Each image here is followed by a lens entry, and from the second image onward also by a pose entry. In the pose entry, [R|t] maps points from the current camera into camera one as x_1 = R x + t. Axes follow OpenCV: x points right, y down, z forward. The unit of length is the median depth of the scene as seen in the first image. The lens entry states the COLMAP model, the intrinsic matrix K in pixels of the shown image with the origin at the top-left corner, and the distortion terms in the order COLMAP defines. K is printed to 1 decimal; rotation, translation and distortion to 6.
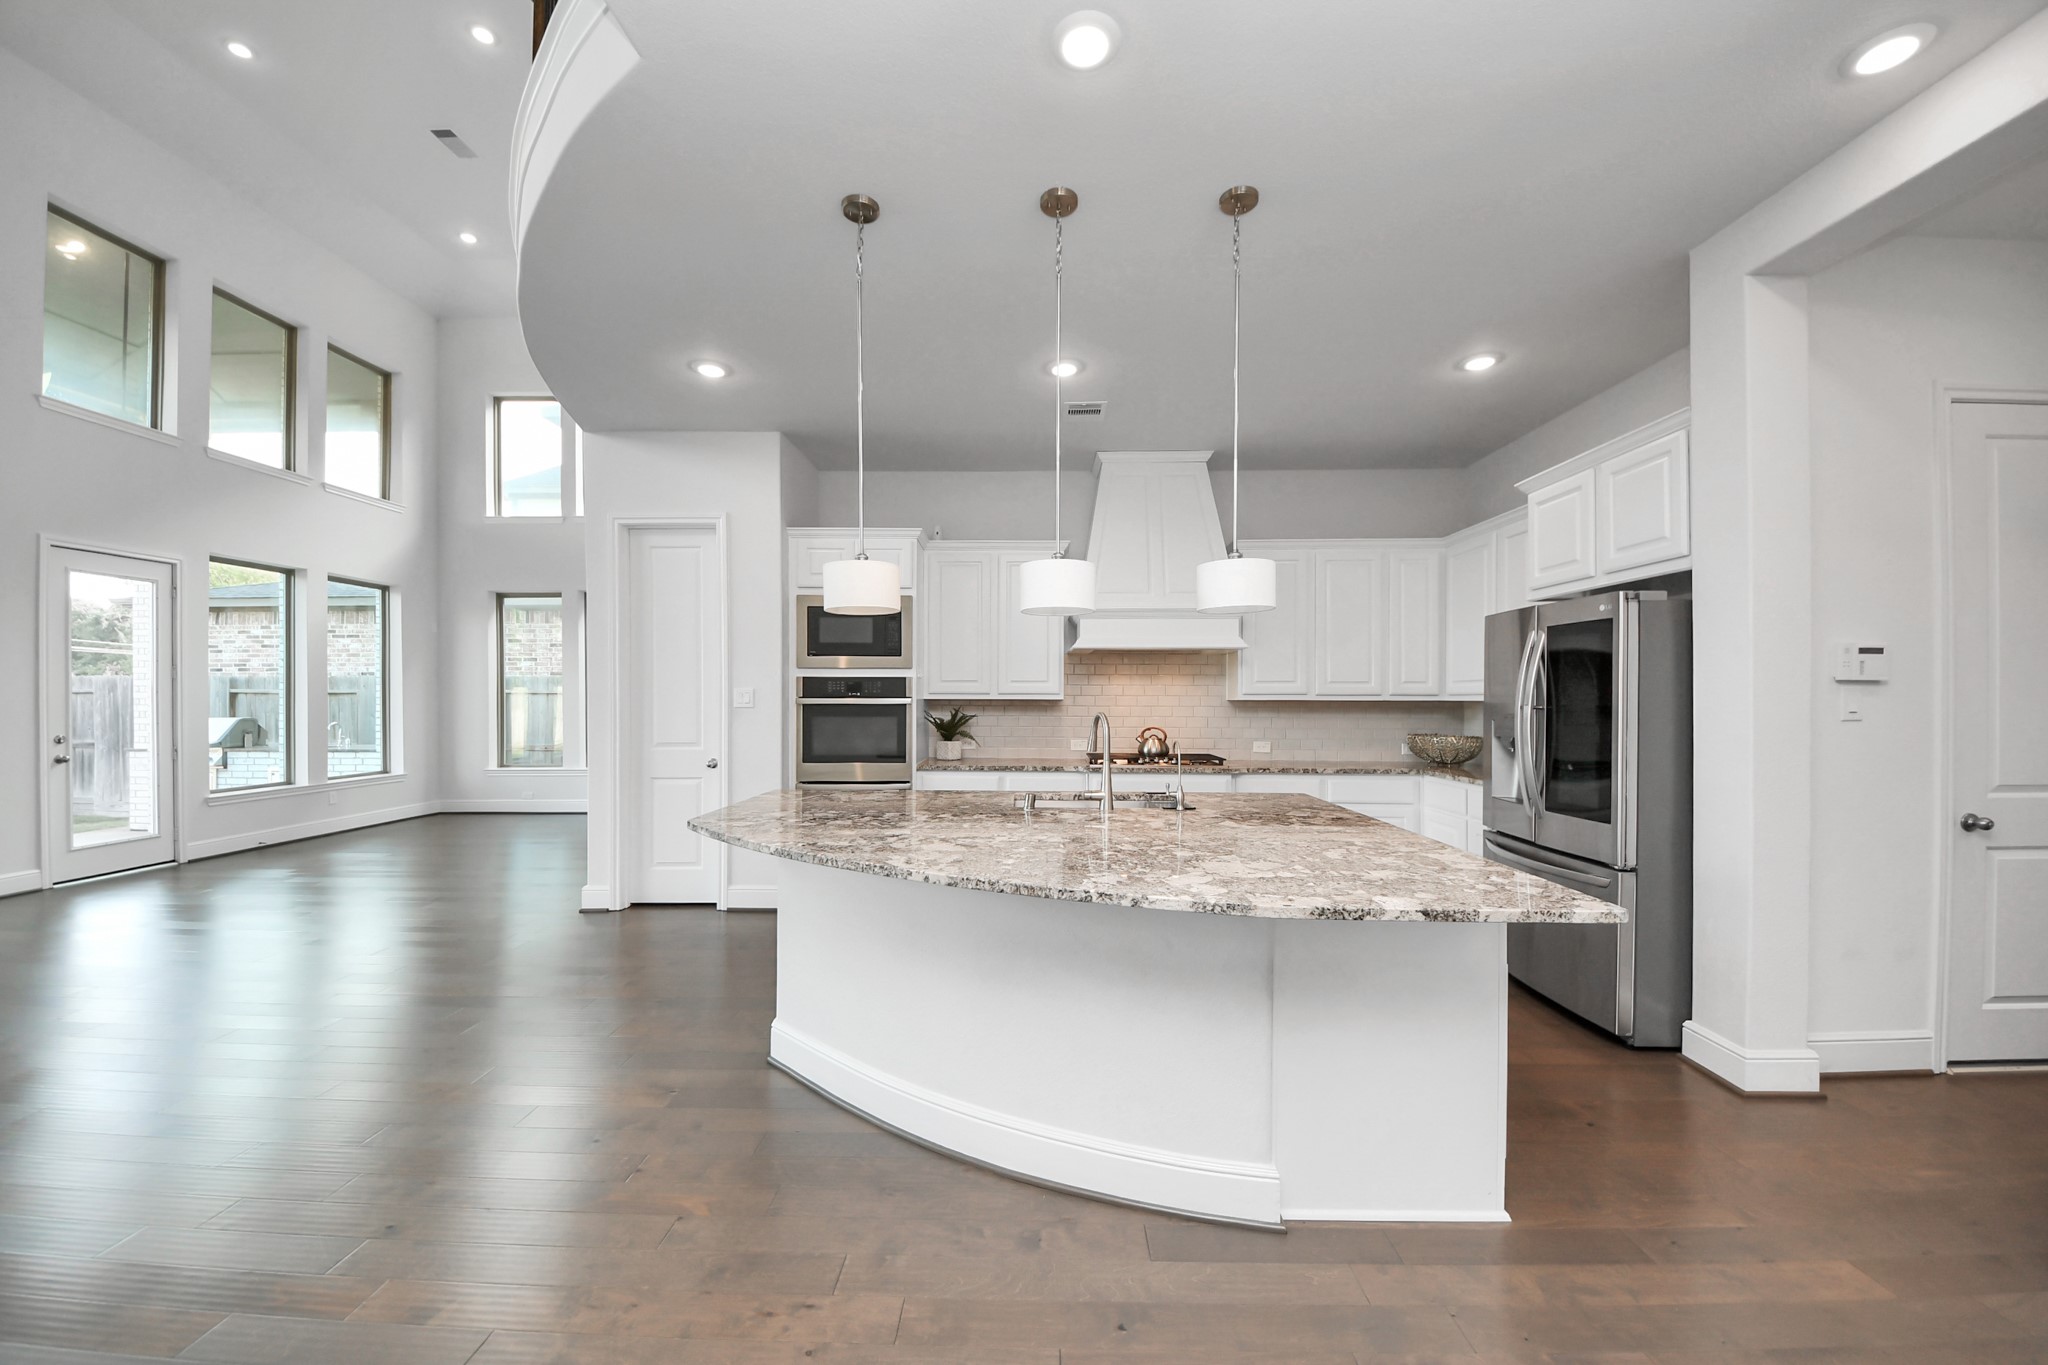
lens RADIAL K [[765.4, 0, 1006.8], [0, 765.4, 696.2], [0, 0, 1]] dist [-0.005779, -0.001656]
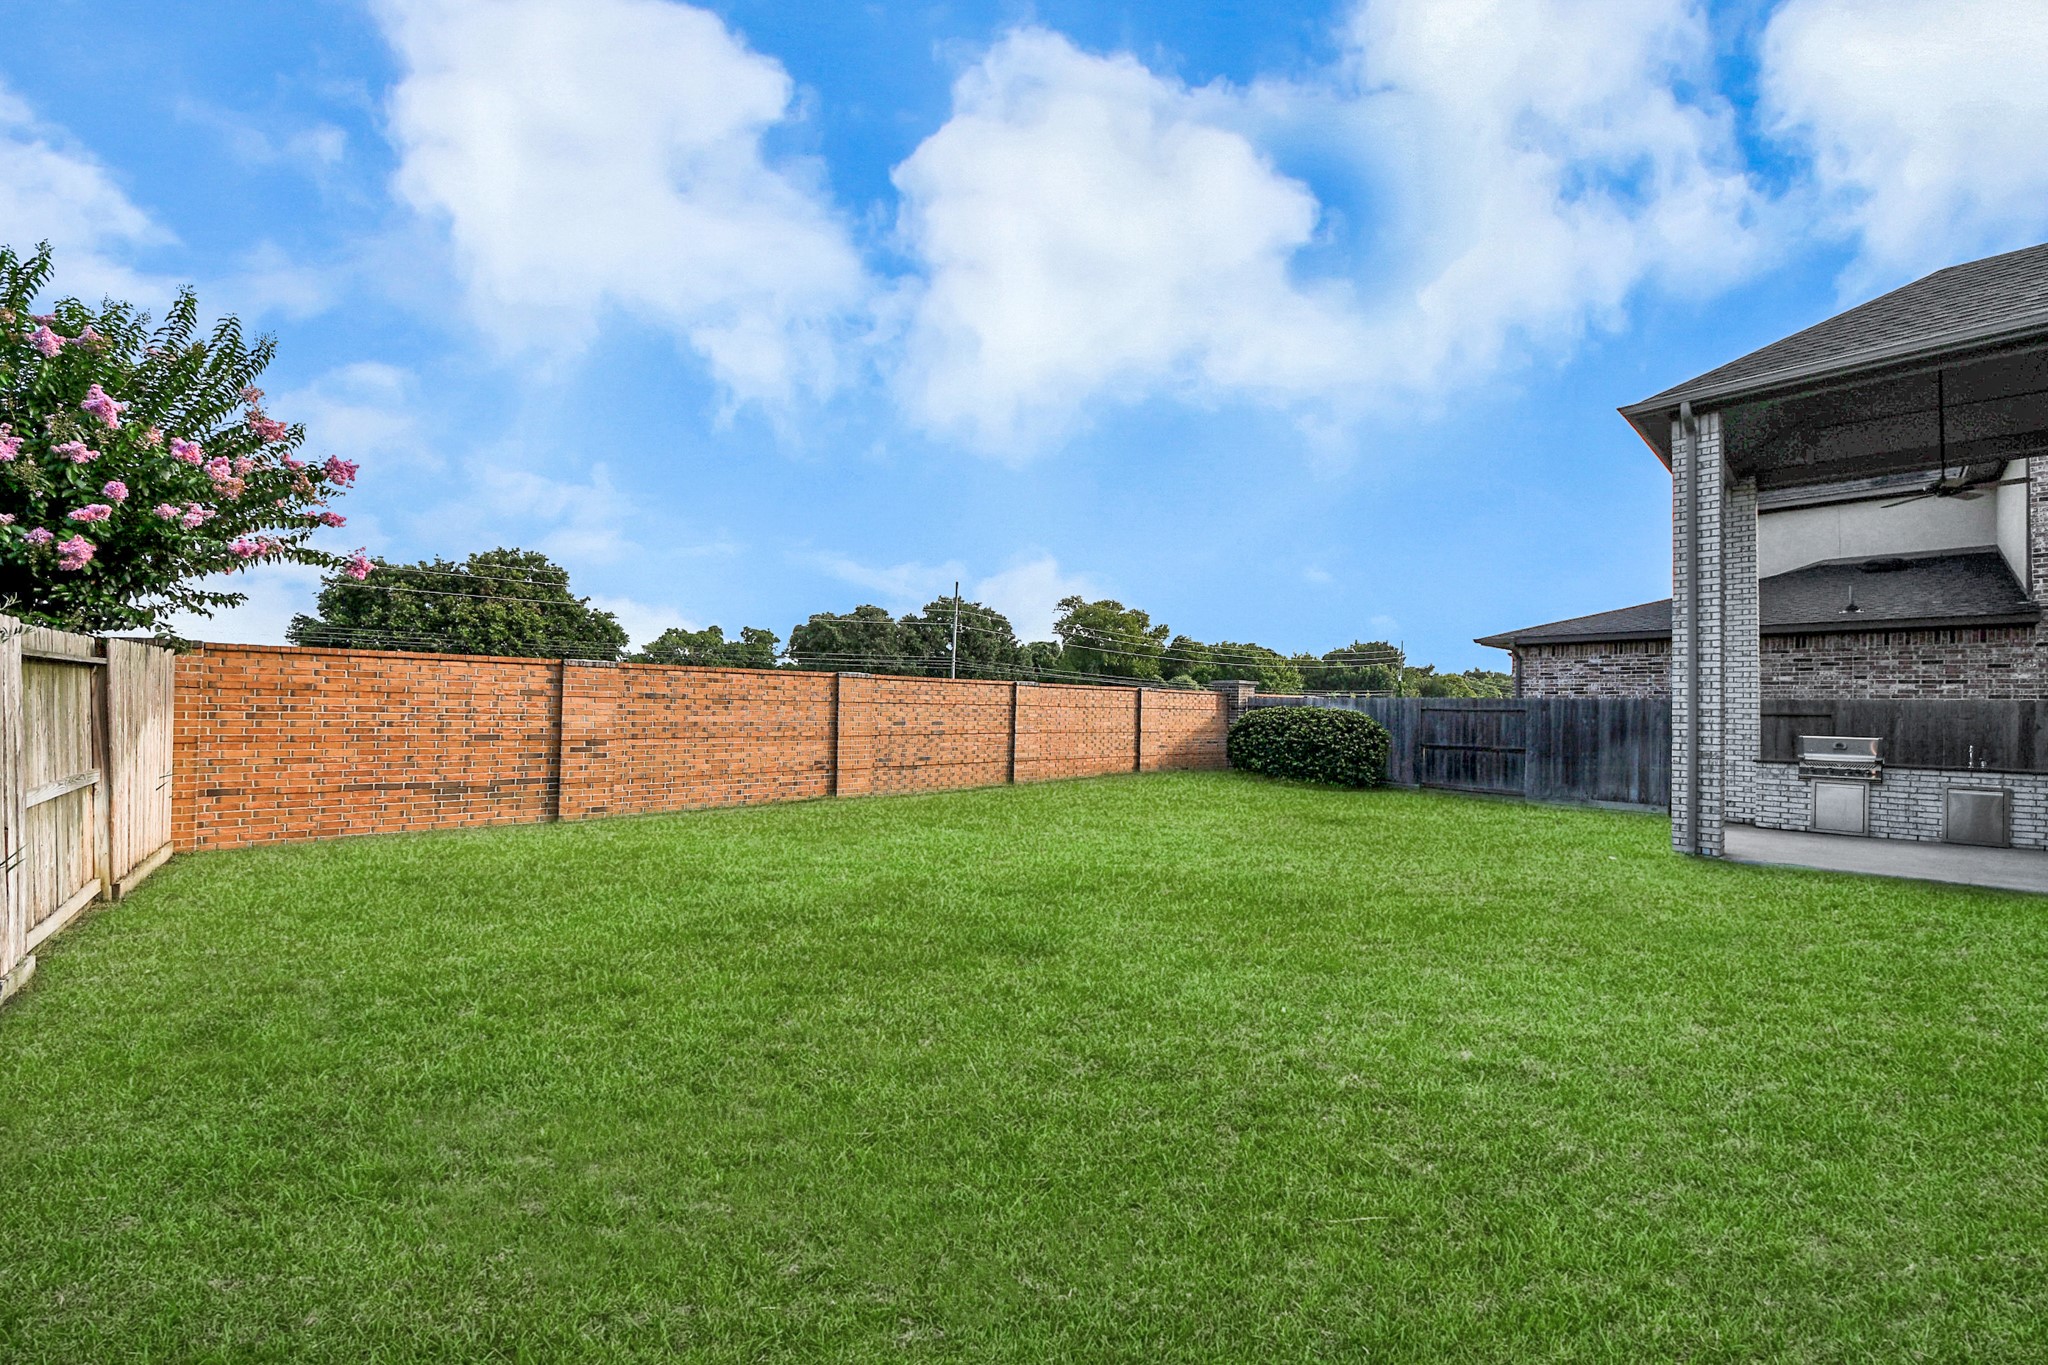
lens RADIAL K [[765.4, 0, 1013.8], [0, 765.4, 695.0], [0, 0, 1]] dist [-0.005779, -0.001656]
pose [[0.681665, -0.000359, -0.731665, -0.940740], [-0.015998, 0.999754, -0.015395, 0.004838], [0.731490, 0.022199, 0.681491, -0.683214]]
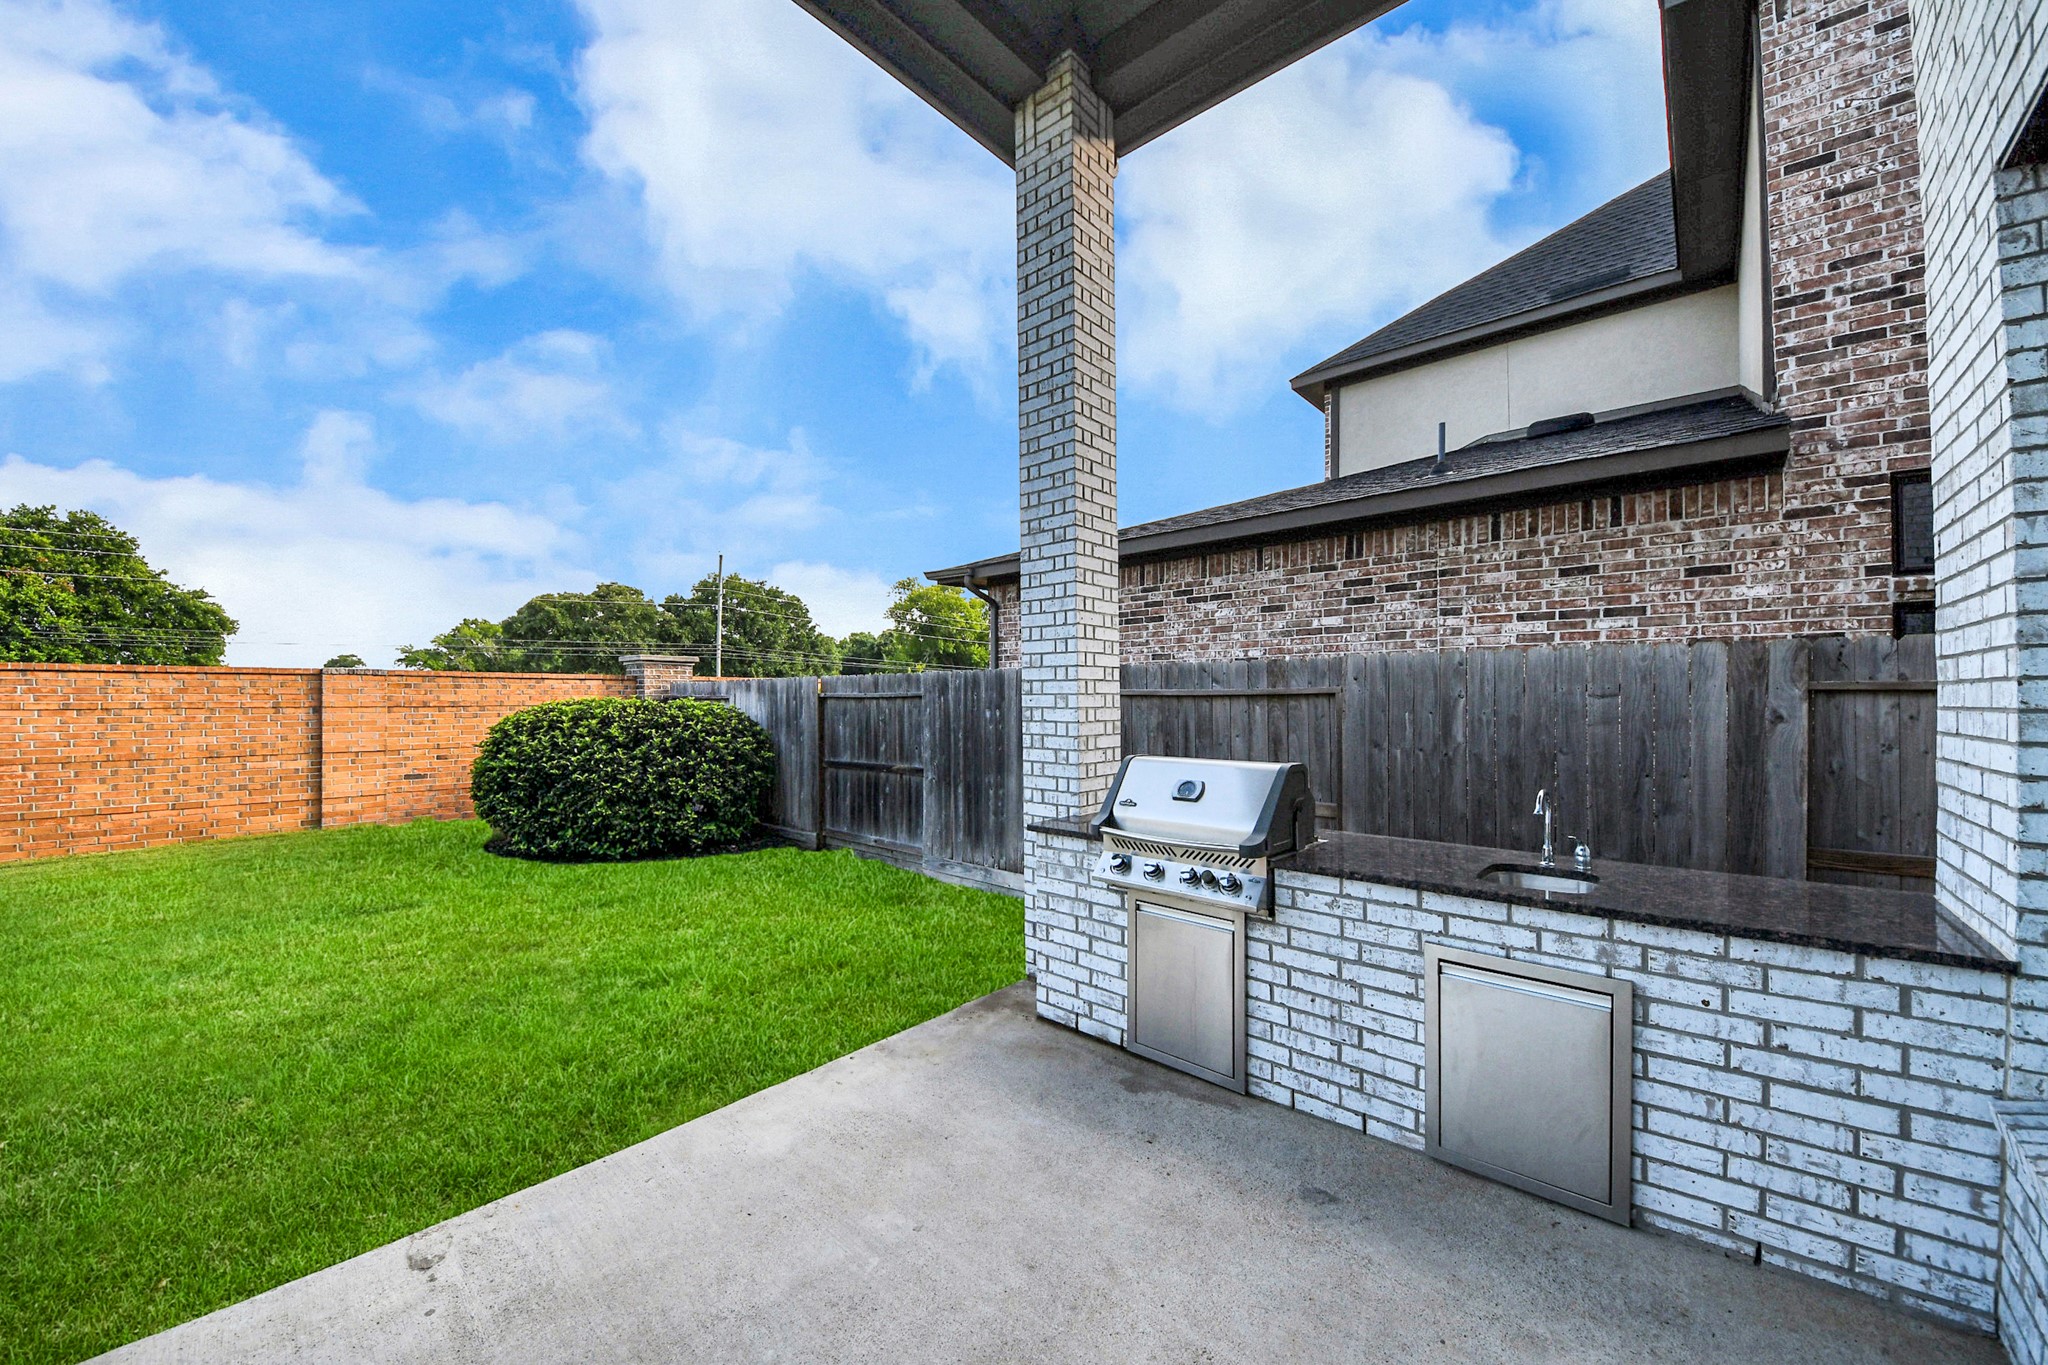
lens RADIAL K [[765.4, 0, 1005.8], [0, 765.4, 688.1], [0, 0, 1]] dist [-0.005779, -0.001656]
pose [[0.761861, -0.012588, -0.647618, -0.780387], [0.006382, 0.999908, -0.011928, -0.003280], [0.647709, 0.004954, 0.761872, 0.579072]]
